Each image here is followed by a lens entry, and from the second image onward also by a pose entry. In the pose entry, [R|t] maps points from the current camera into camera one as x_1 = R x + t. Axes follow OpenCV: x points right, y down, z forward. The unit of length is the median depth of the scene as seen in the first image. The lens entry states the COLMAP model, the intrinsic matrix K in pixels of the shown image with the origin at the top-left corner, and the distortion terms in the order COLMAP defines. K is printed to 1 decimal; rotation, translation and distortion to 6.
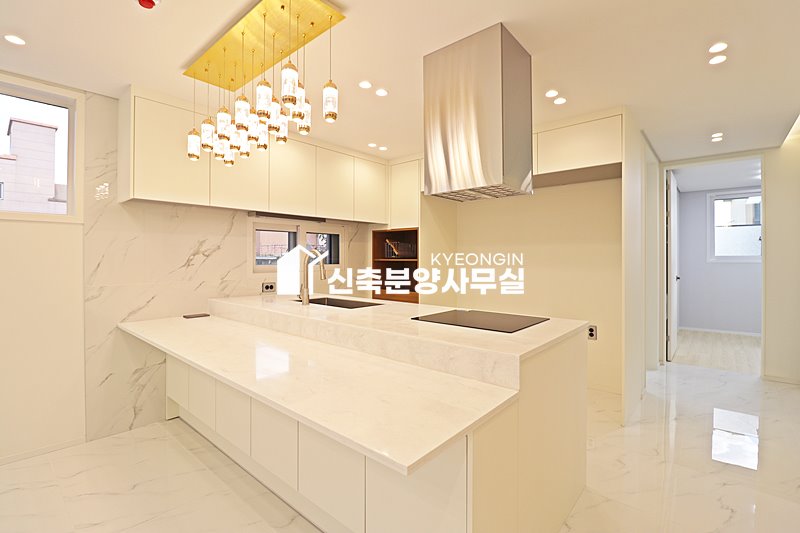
lens RADIAL K [[369.0, 0, 399.9], [0, 369.0, 257.6], [0, 0, 1]] dist [0.000230, -0.013532]
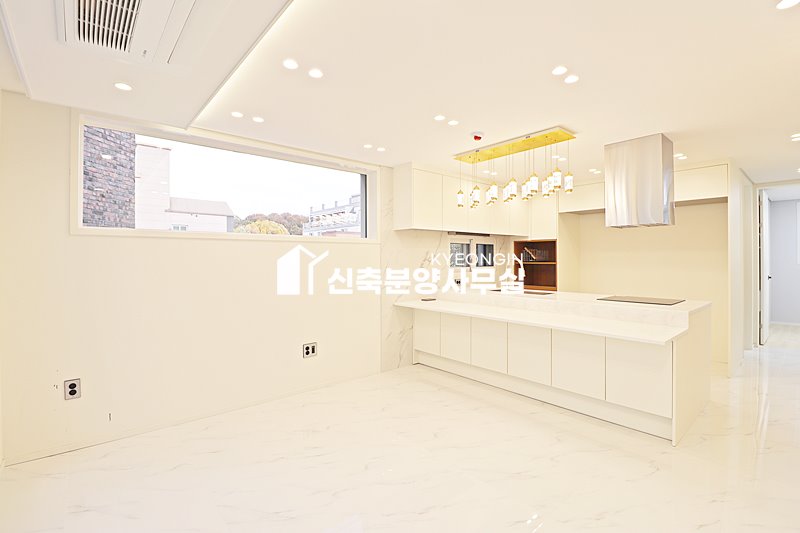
lens RADIAL K [[369.0, 0, 399.9], [0, 369.0, 257.6], [0, 0, 1]] dist [0.000230, -0.013532]
pose [[0.989702, -0.005134, -0.143054, -0.435679], [0.004969, 0.999987, -0.001508, -0.019682], [0.143060, 0.000782, 0.989714, -0.566614]]
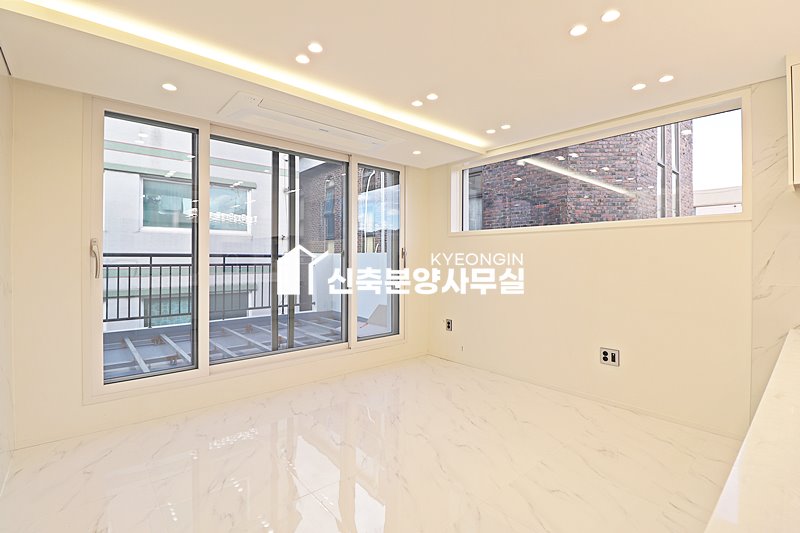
lens RADIAL K [[369.0, 0, 399.9], [0, 369.0, 257.6], [0, 0, 1]] dist [0.000230, -0.013532]
pose [[-0.150087, -0.003254, -0.988667, 0.202009], [0.001804, 0.999992, -0.003565, 0.008480], [0.988671, -0.002319, -0.150080, 0.176366]]
